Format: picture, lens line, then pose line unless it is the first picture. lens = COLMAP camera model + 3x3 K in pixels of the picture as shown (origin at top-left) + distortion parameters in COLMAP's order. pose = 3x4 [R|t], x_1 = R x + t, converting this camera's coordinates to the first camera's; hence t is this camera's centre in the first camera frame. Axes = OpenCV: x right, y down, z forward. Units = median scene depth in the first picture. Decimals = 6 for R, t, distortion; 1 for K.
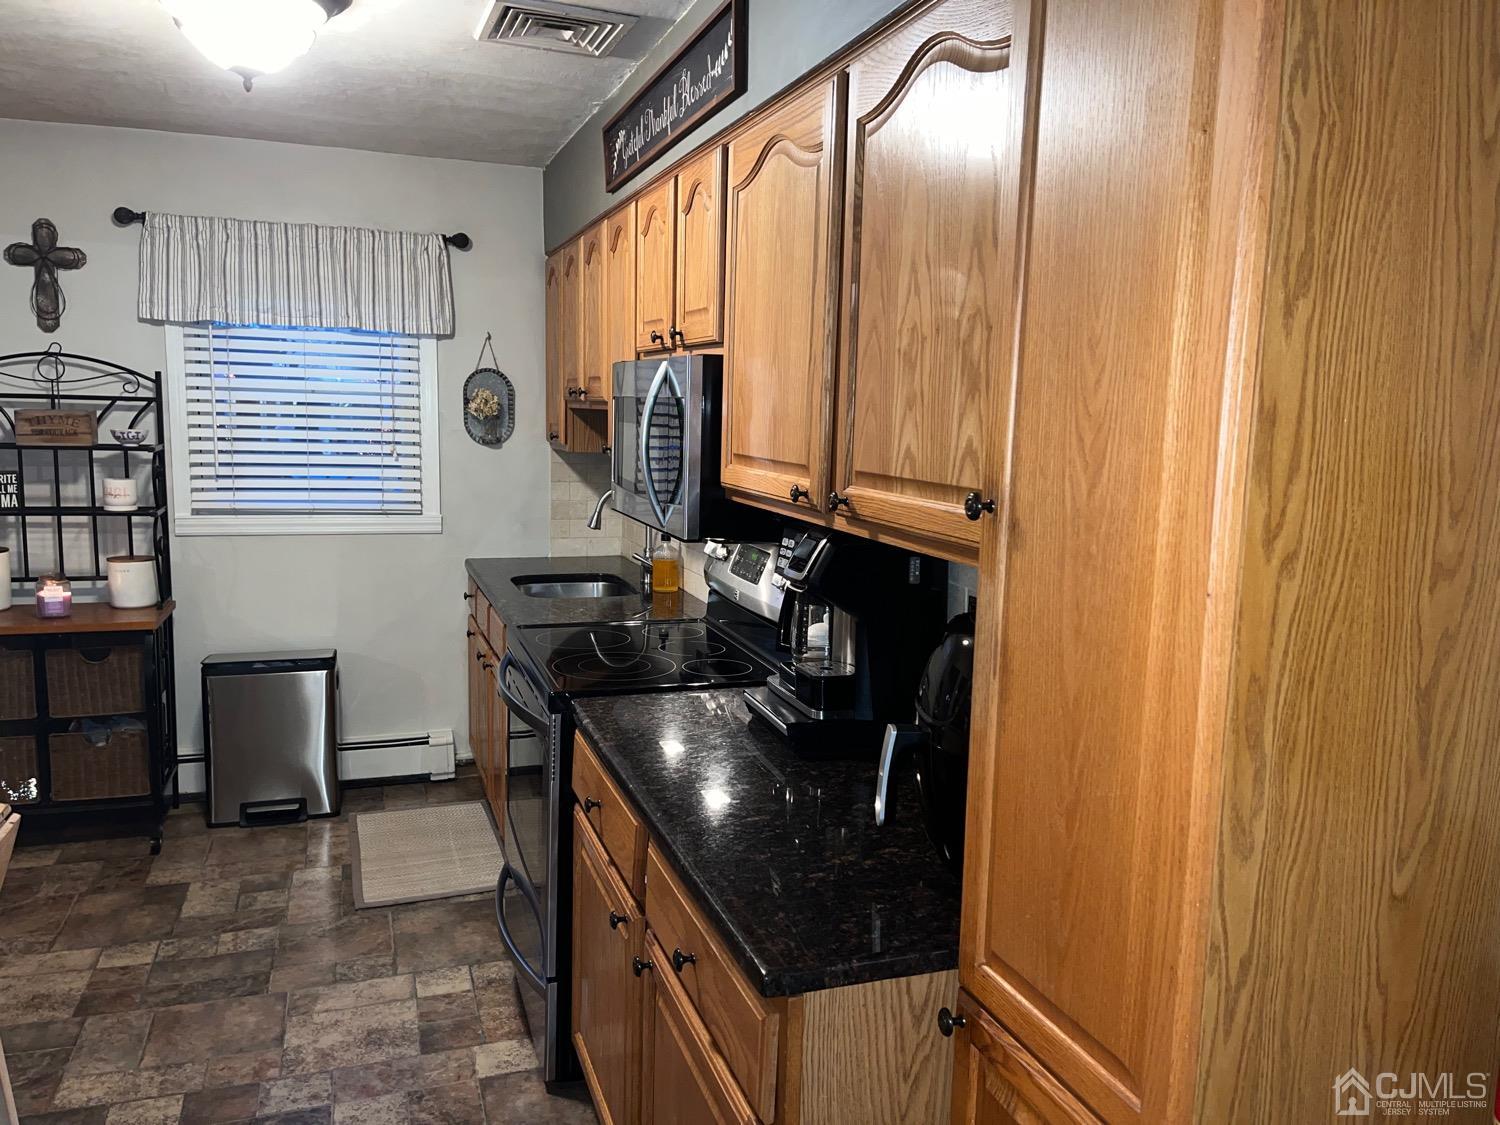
lens RADIAL K [[1133.7, 0, 765.7], [0, 1133.7, 569.8], [0, 0, 1]] dist [0.111215, -0.158547]
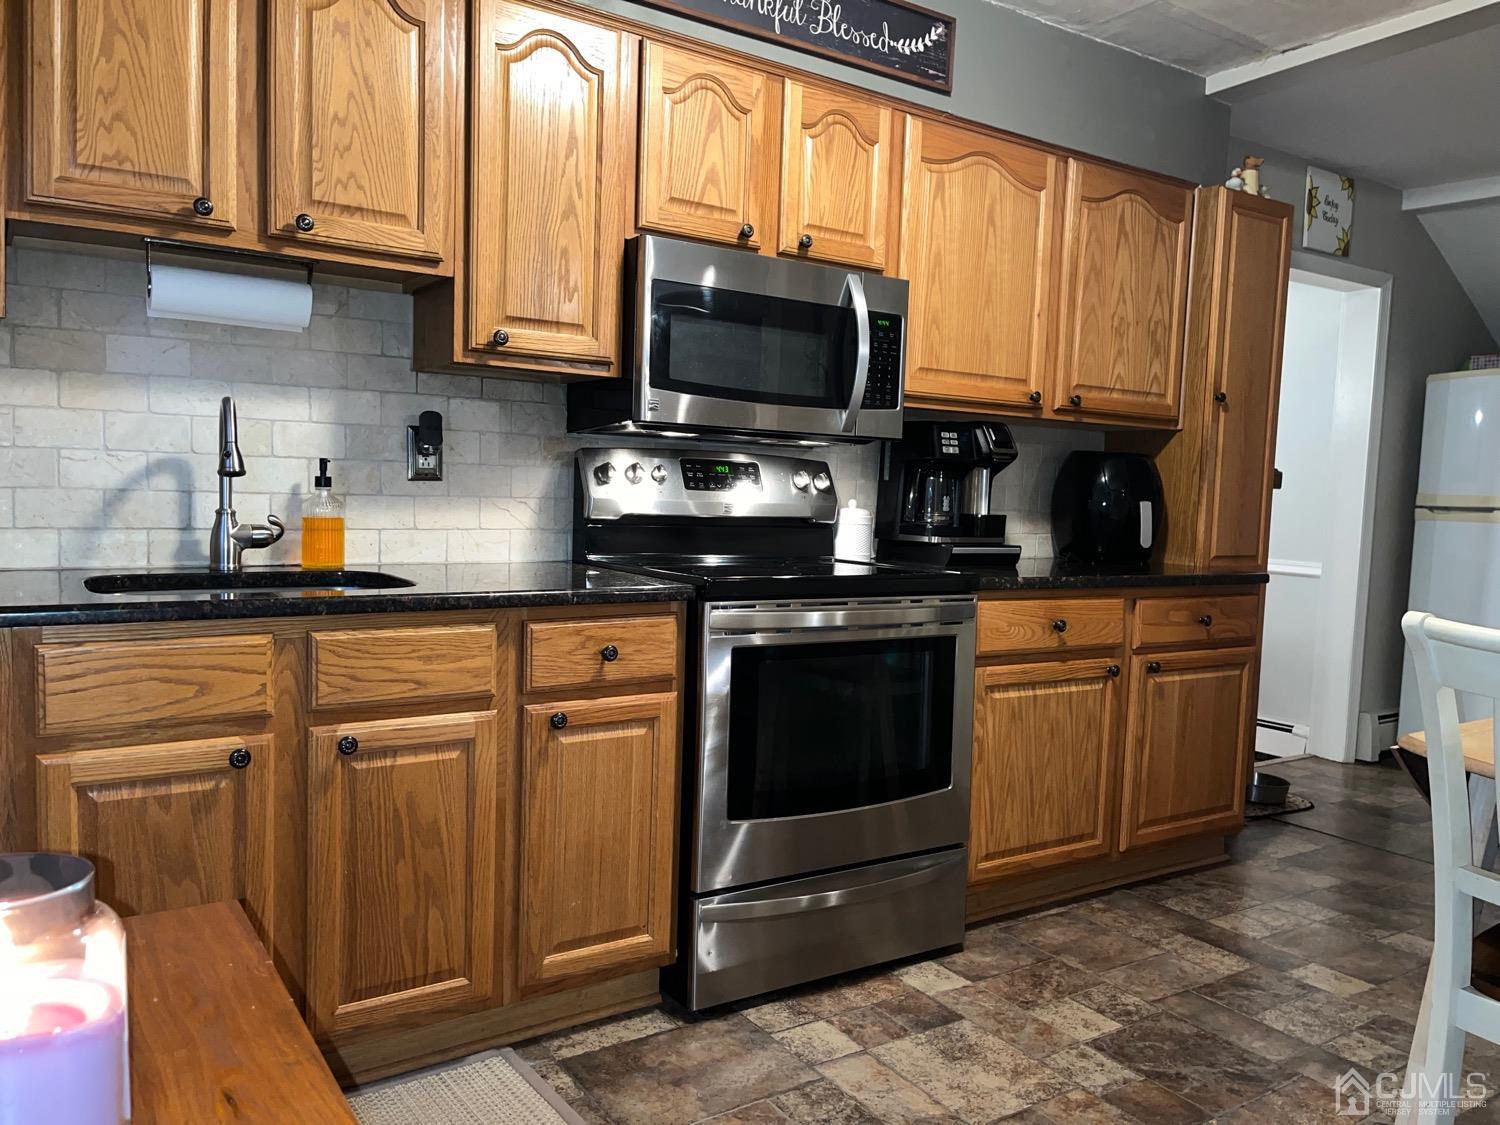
lens RADIAL K [[1133.7, 0, 765.7], [0, 1133.7, 569.8], [0, 0, 1]] dist [0.111215, -0.158547]
pose [[-0.255994, -0.102530, 0.961226, -1.107730], [0.096601, 0.986669, 0.130971, -0.056162], [-0.961840, 0.126383, -0.242676, 1.354855]]
